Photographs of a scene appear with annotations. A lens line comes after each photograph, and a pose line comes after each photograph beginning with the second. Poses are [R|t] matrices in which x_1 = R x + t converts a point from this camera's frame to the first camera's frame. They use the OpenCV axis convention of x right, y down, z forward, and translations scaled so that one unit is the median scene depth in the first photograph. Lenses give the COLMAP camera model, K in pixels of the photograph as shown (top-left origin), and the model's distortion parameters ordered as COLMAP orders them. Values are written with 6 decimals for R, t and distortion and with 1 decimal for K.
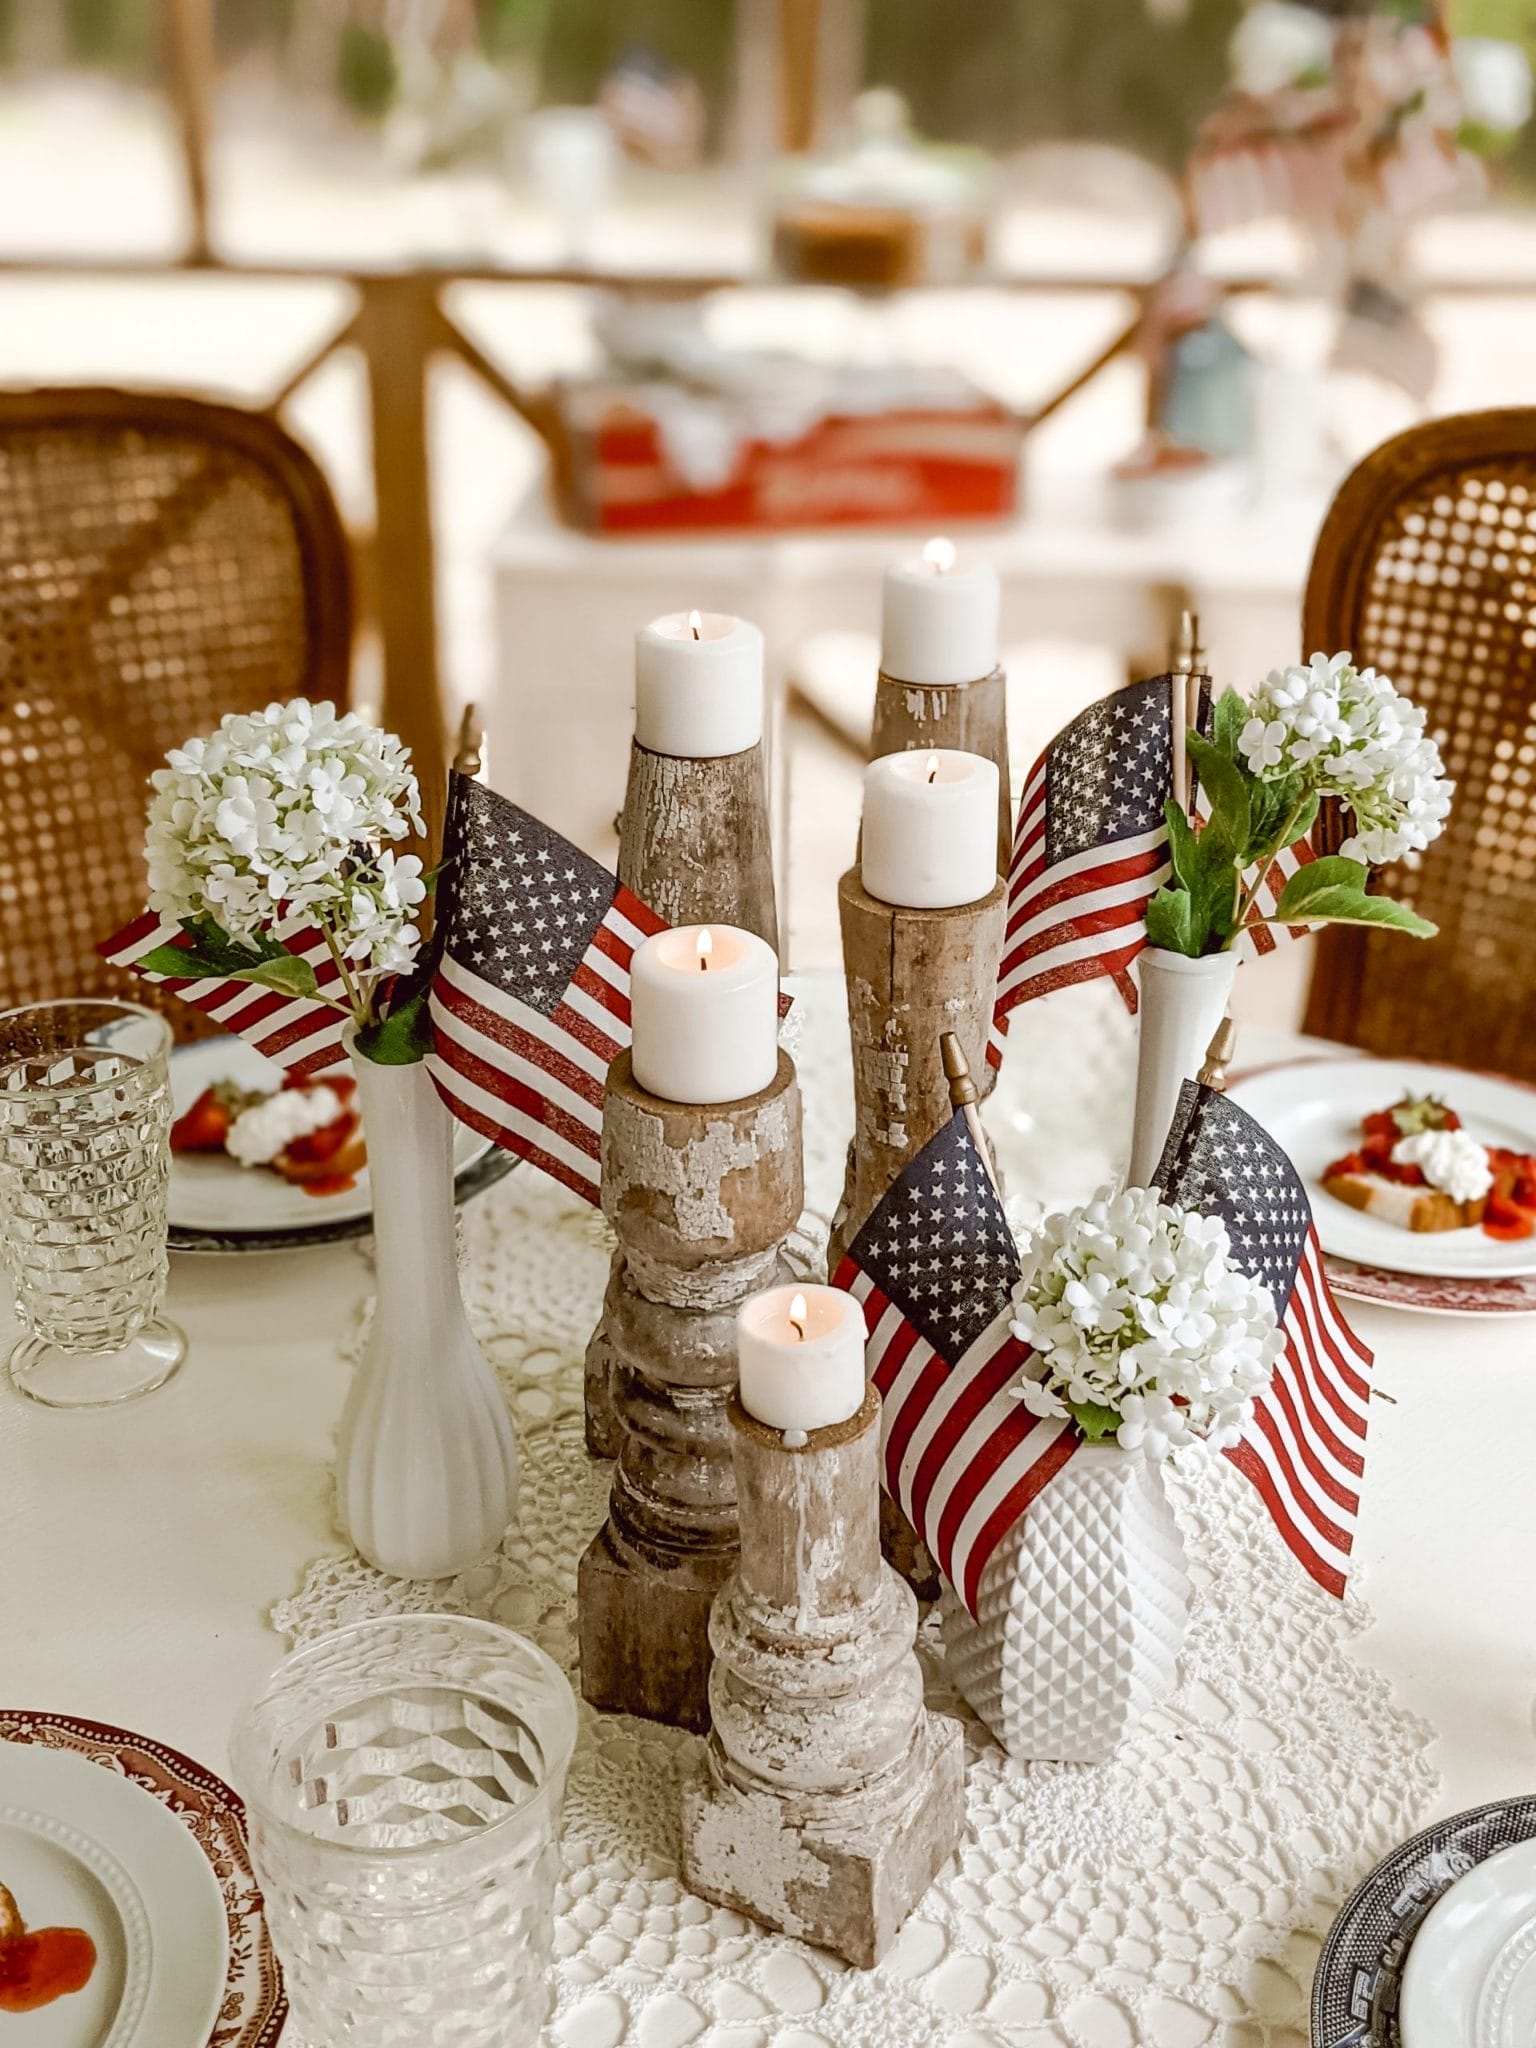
lens RADIAL K [[2497.8, 0, 768.0], [0, 2497.8, 1024.0], [0, 0, 1]] dist [0.149871, -0.555221]
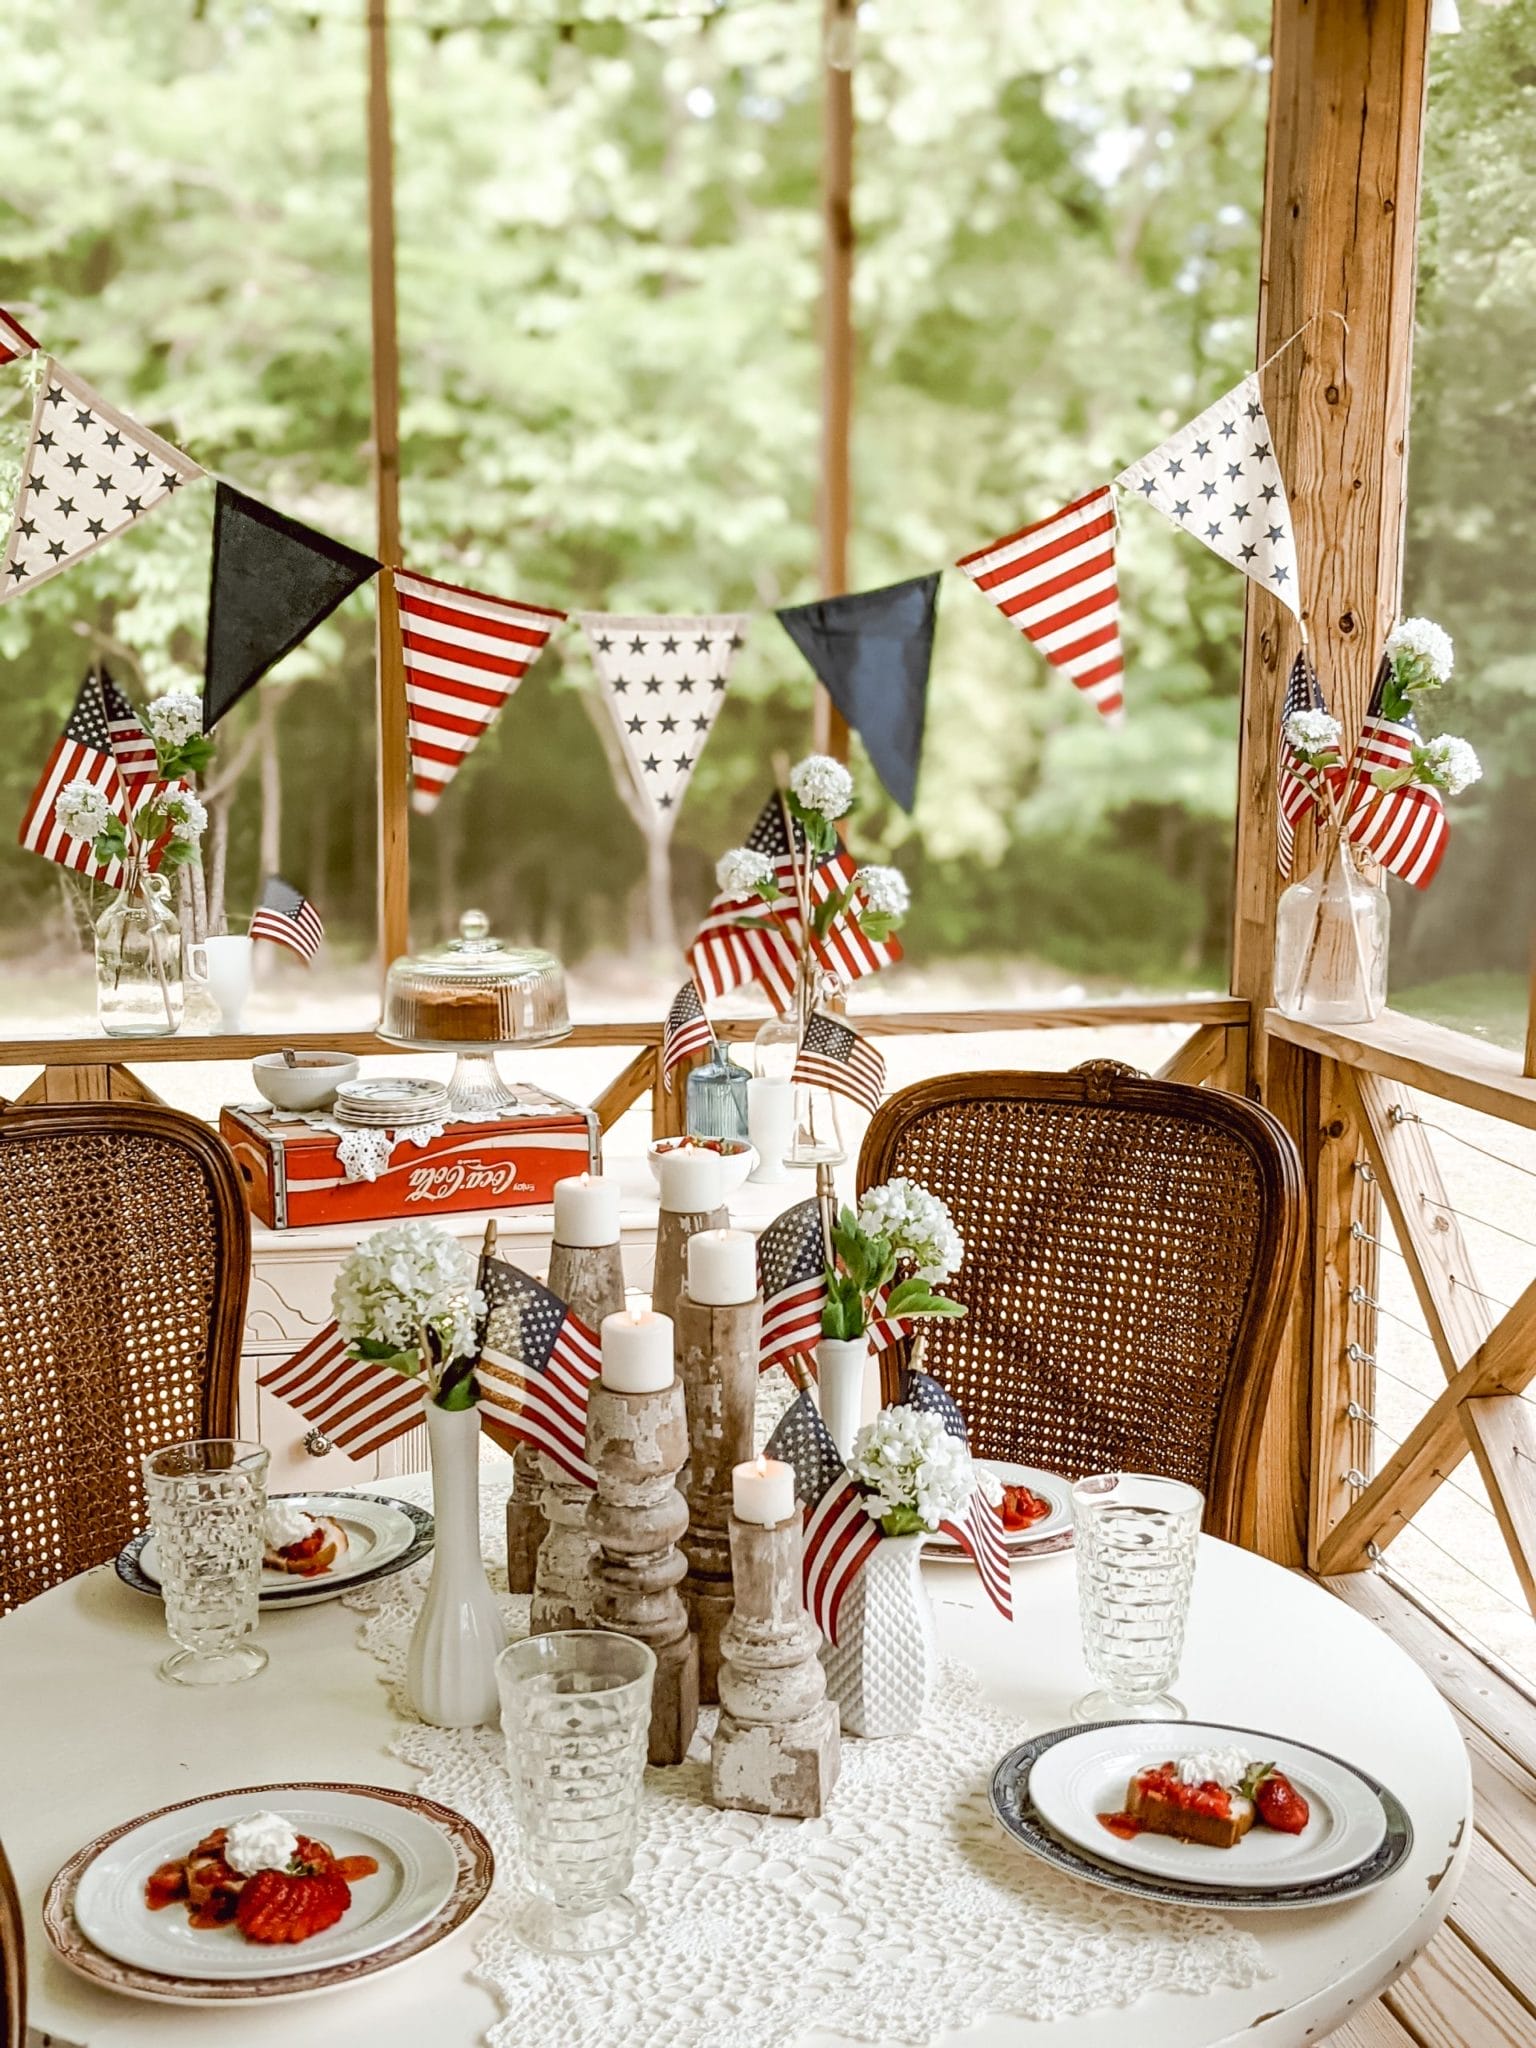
lens RADIAL K [[2497.8, 0, 768.0], [0, 2497.8, 1024.0], [0, 0, 1]] dist [0.149871, -0.555221]
pose [[0.971522, -0.043304, 0.232958, -0.357379], [0.110000, 0.953221, -0.281550, 0.303304], [-0.209868, 0.299157, 0.930839, -0.926622]]
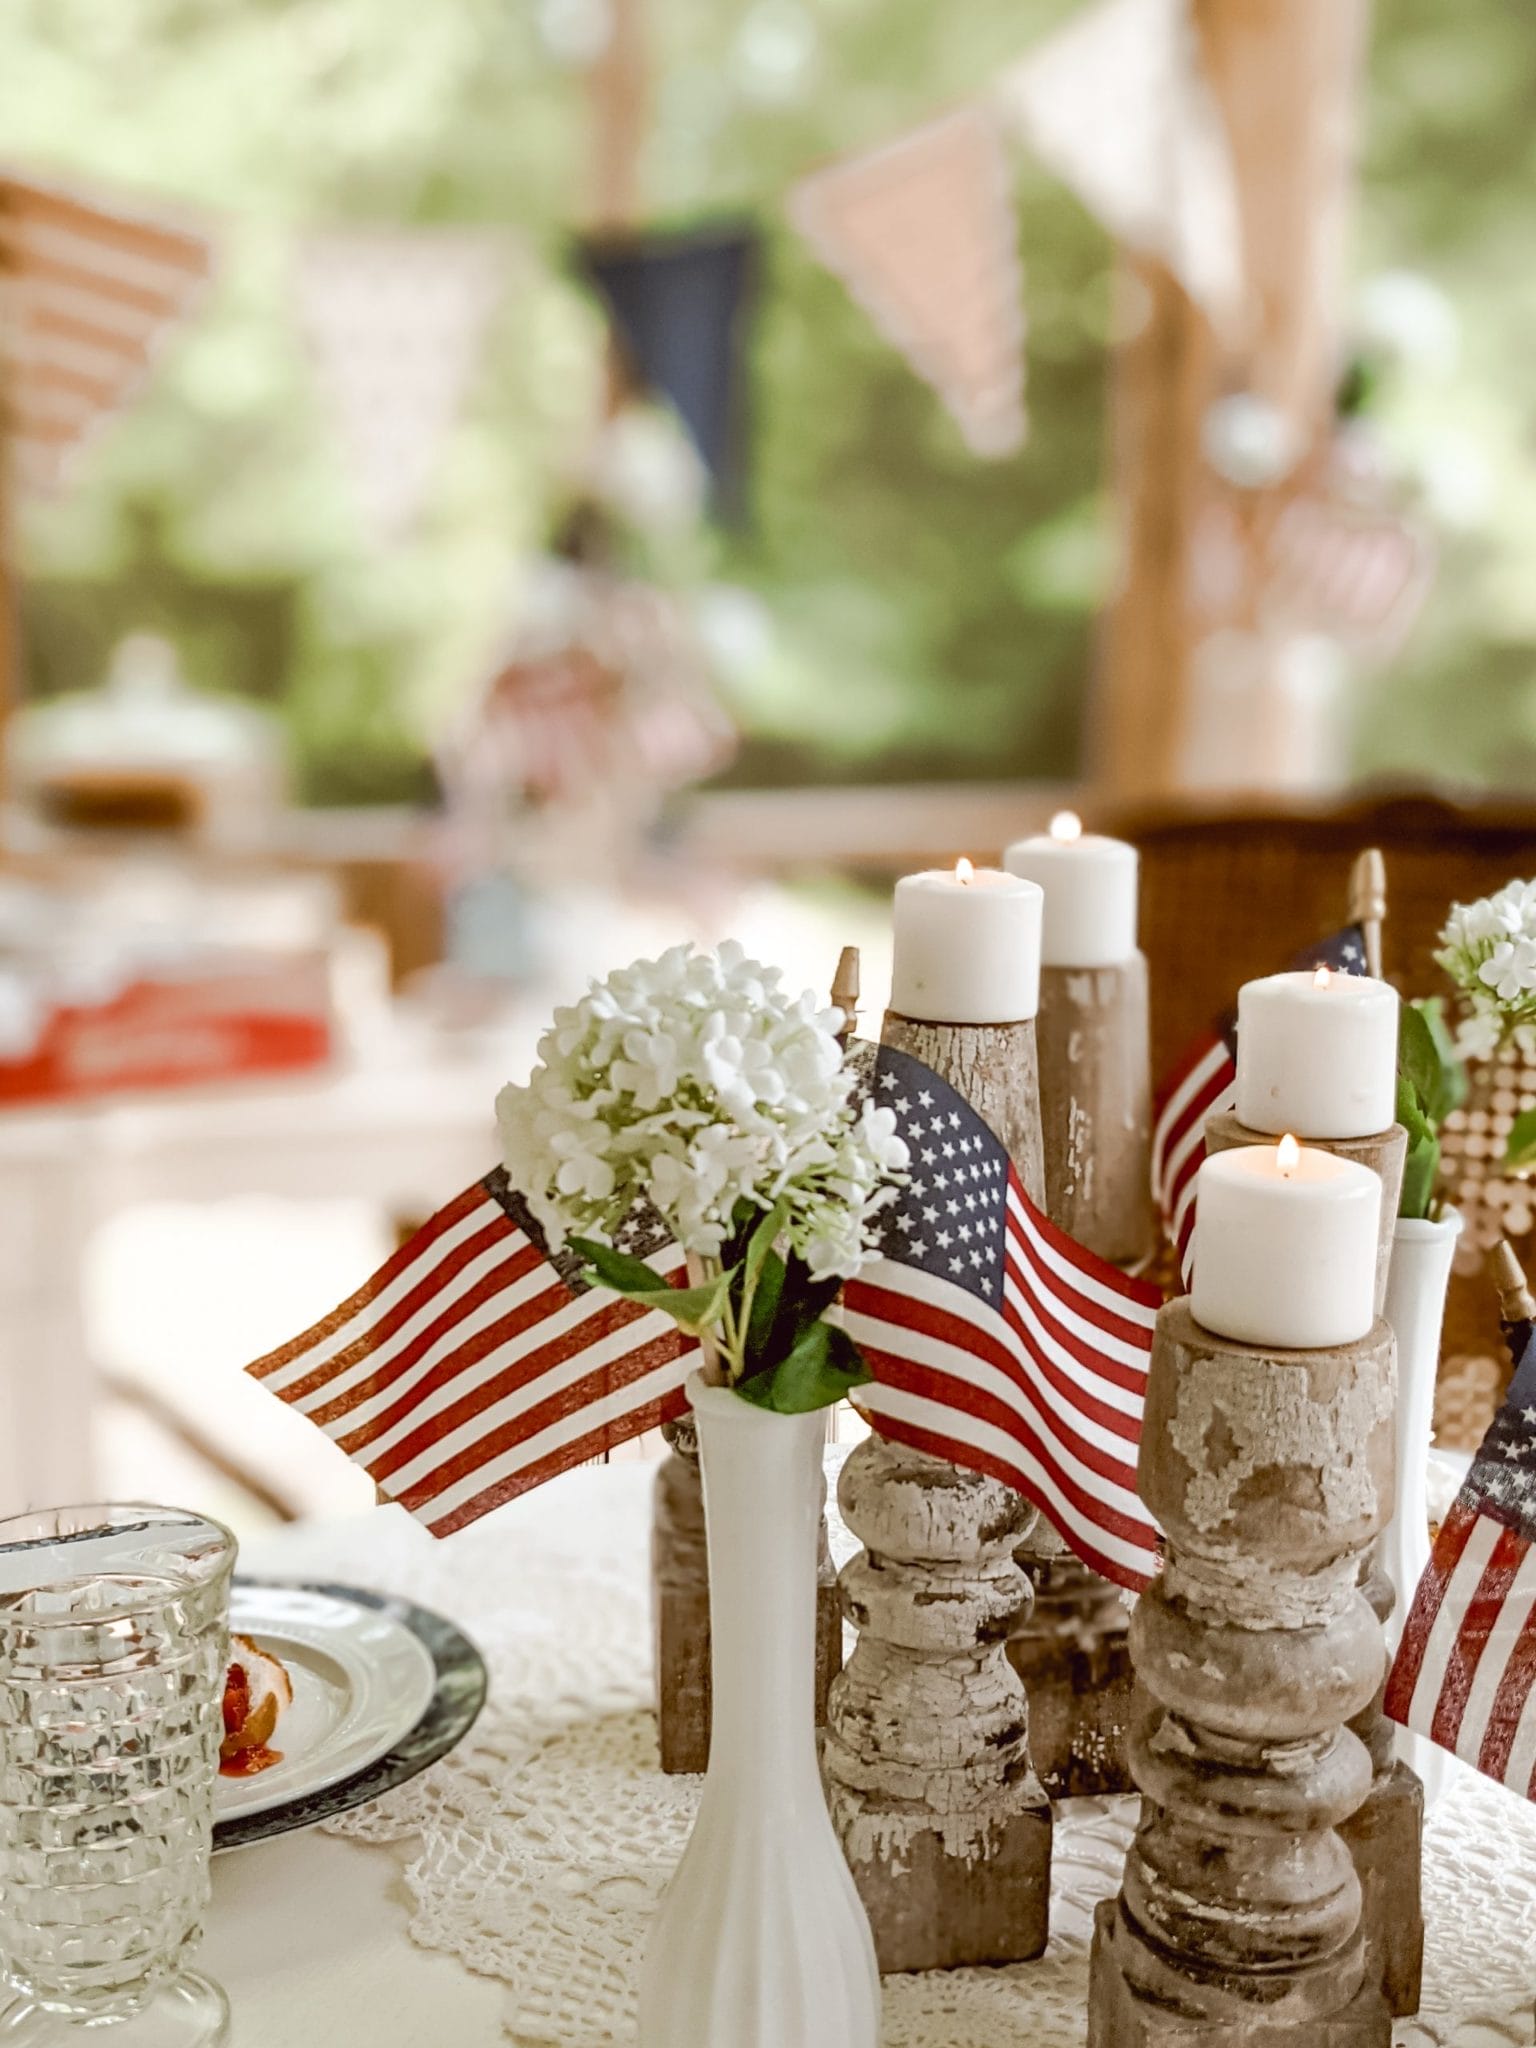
lens RADIAL K [[2576.4, 0, 768.0], [0, 2576.4, 1024.0], [0, 0, 1]] dist [0.057844, -0.259630]
pose [[0.897784, -0.069750, 0.434878, -0.502165], [0.183593, 0.956774, -0.225561, 0.079874], [-0.400347, 0.282346, 0.871782, 0.285139]]
